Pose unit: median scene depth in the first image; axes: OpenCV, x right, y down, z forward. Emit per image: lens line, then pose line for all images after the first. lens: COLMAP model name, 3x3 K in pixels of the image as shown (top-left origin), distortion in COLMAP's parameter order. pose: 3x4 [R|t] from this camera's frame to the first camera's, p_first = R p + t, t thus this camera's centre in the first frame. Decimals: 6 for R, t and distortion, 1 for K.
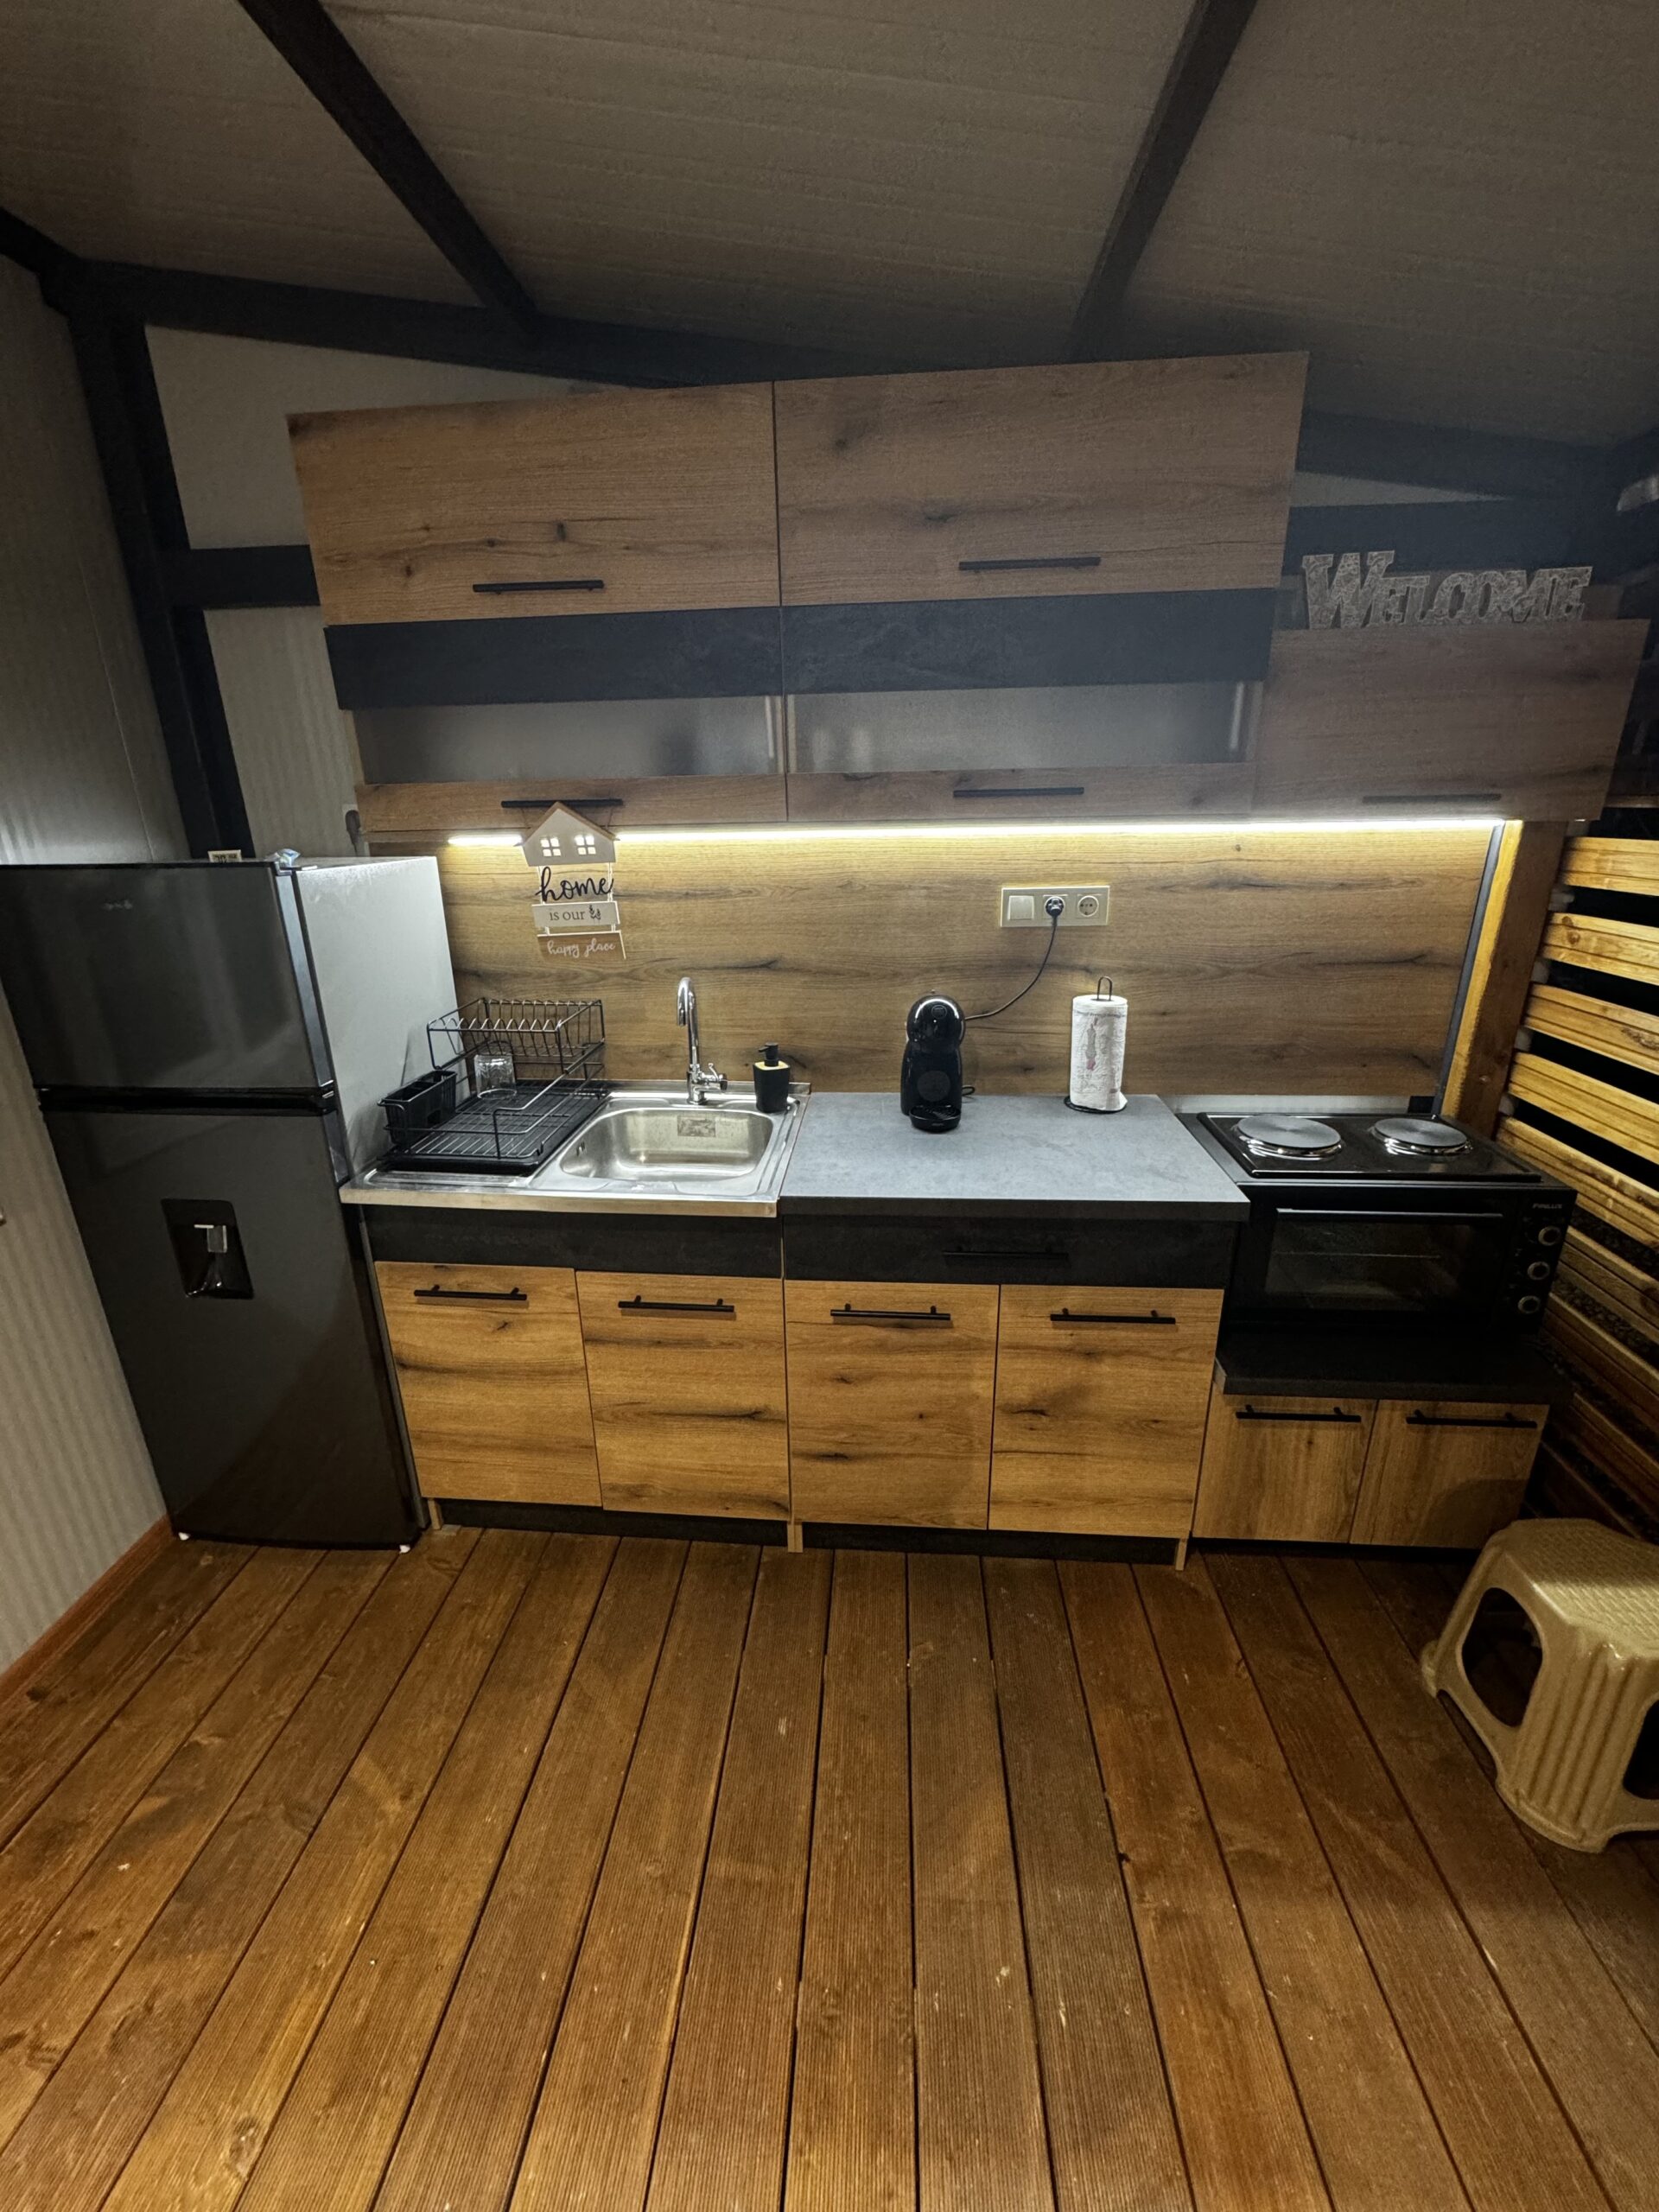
lens RADIAL K [[887.6, 0, 829.5], [0, 887.6, 1106.0], [0, 0, 1]] dist [-0.000502, 0.000438]
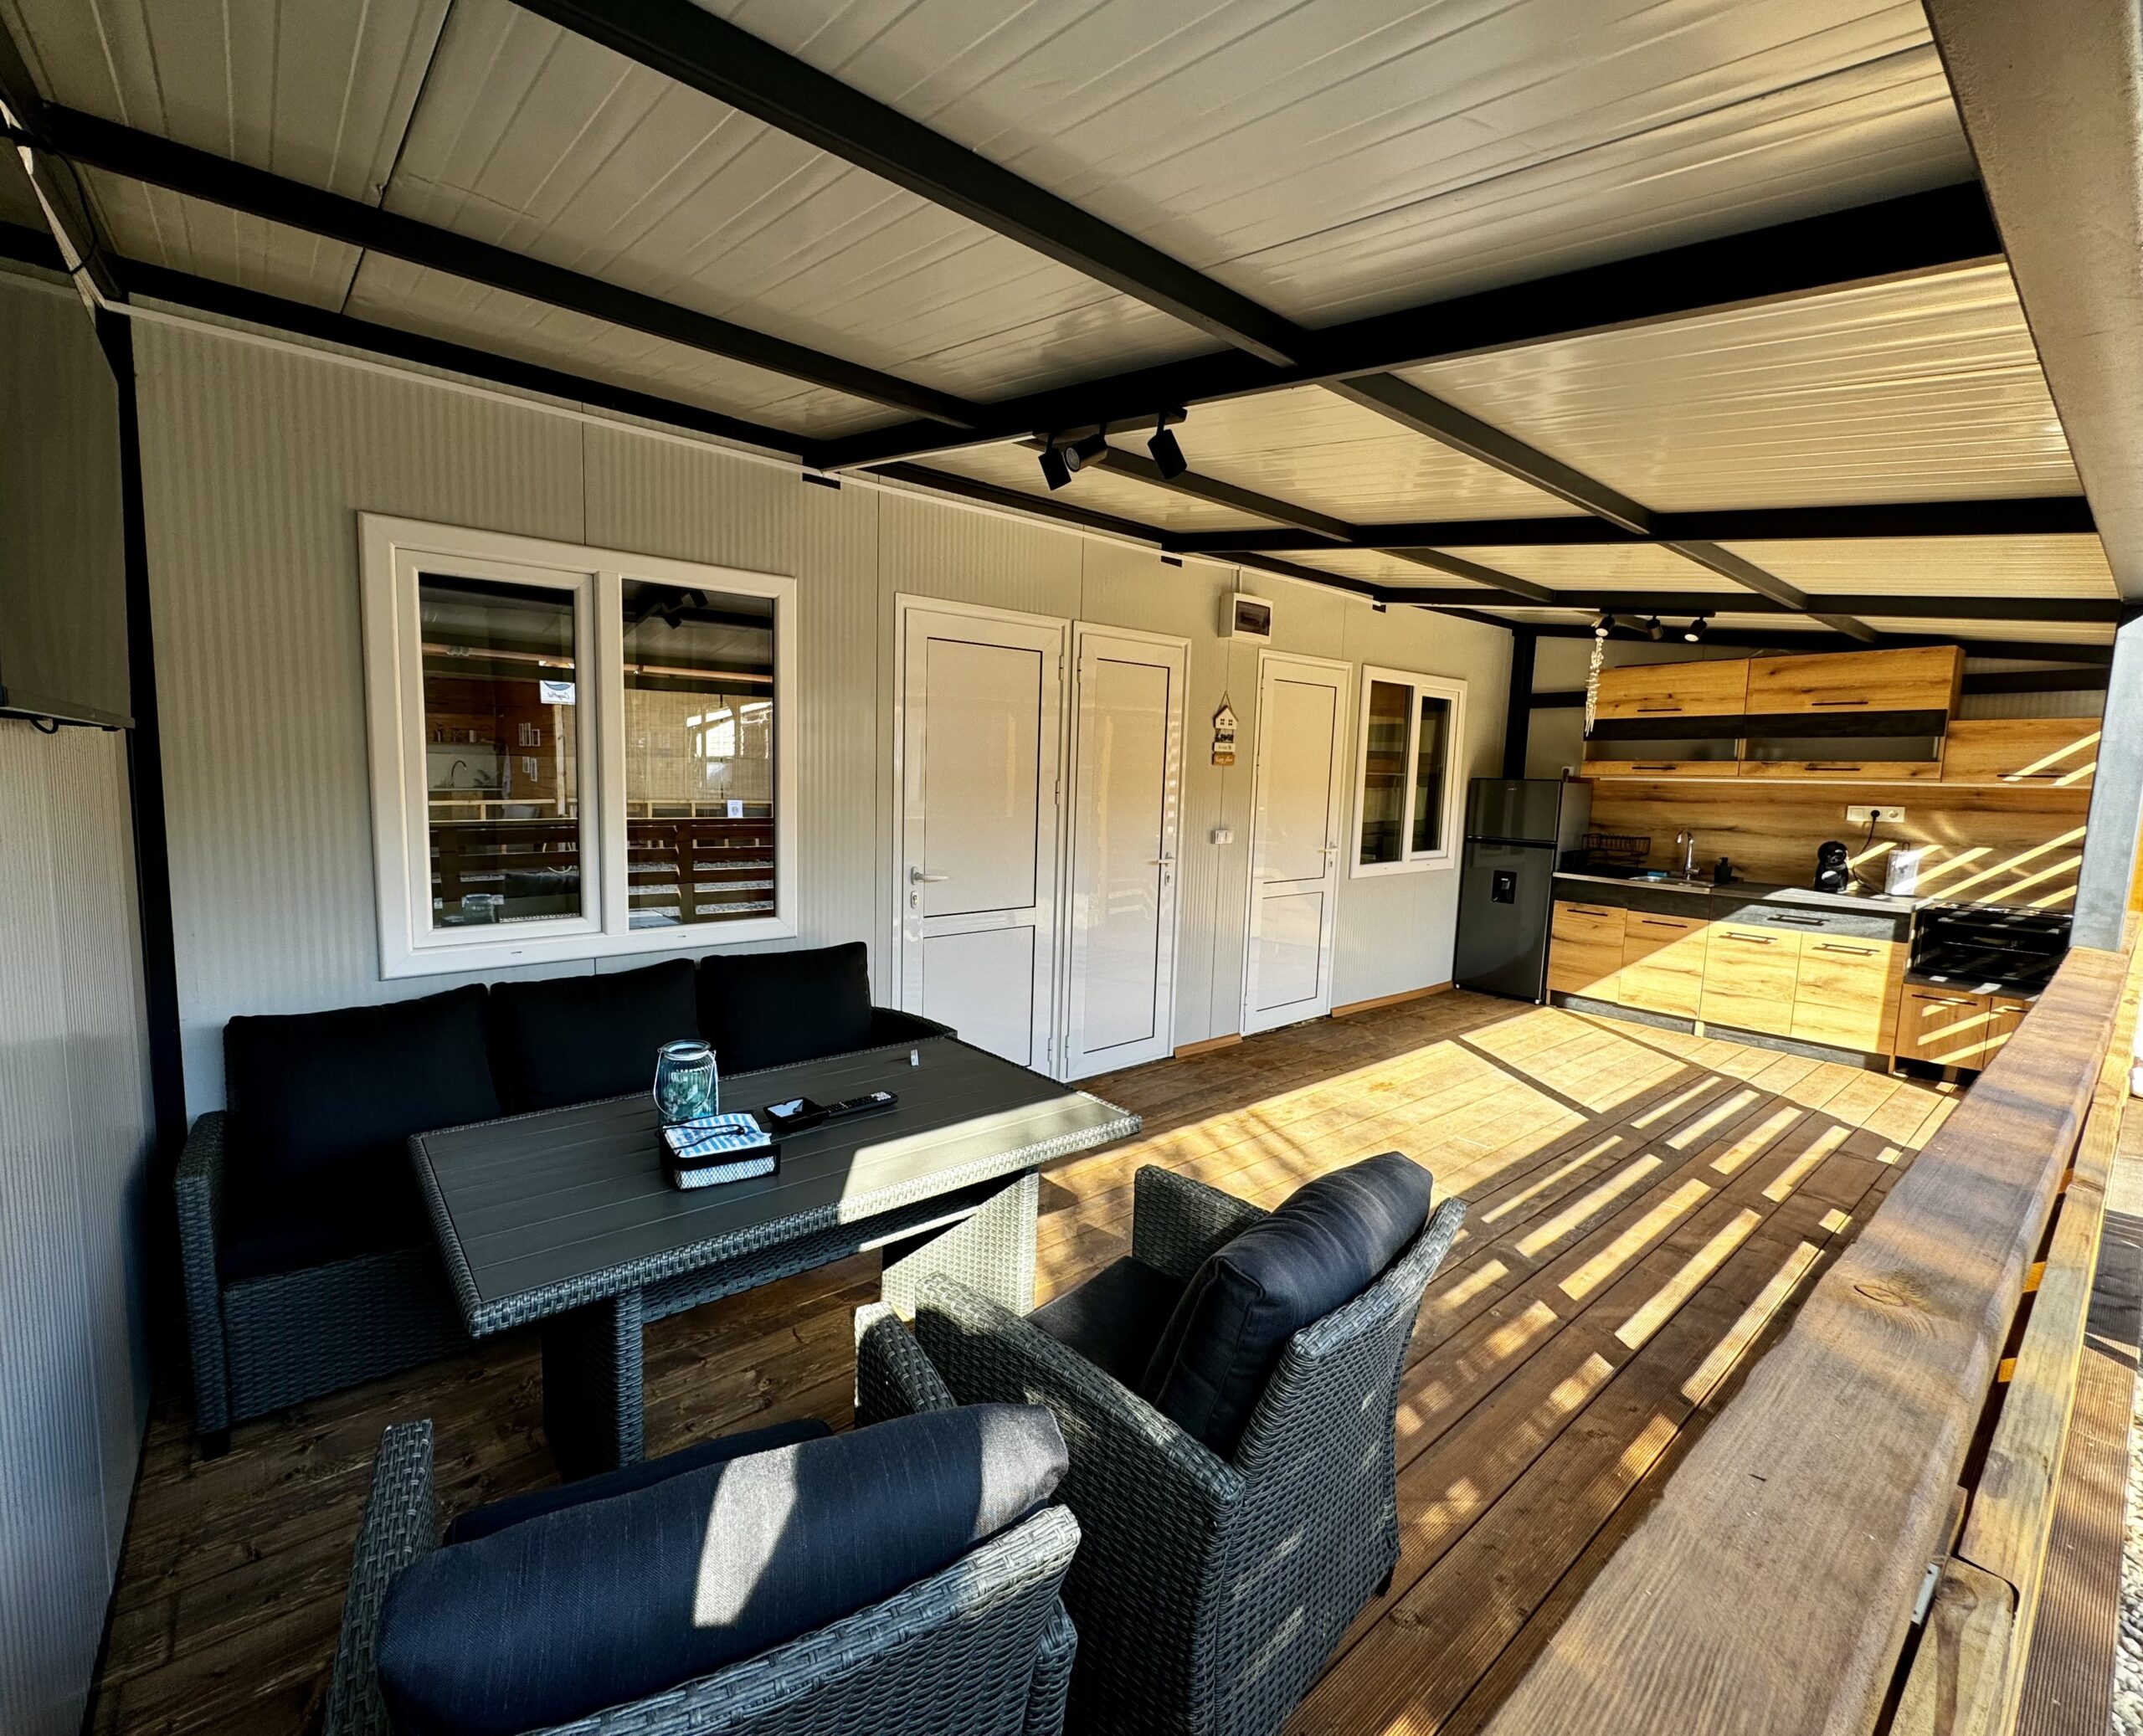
lens RADIAL K [[924.1, 0, 983.3], [0, 924.1, 863.5], [0, 0, 1]] dist [-0.001480, -0.000518]
pose [[0.659704, 0.110011, -0.743430, 0.607585], [-0.274144, 0.956290, -0.101760, 0.970111], [0.699740, 0.270938, 0.661027, -2.742660]]
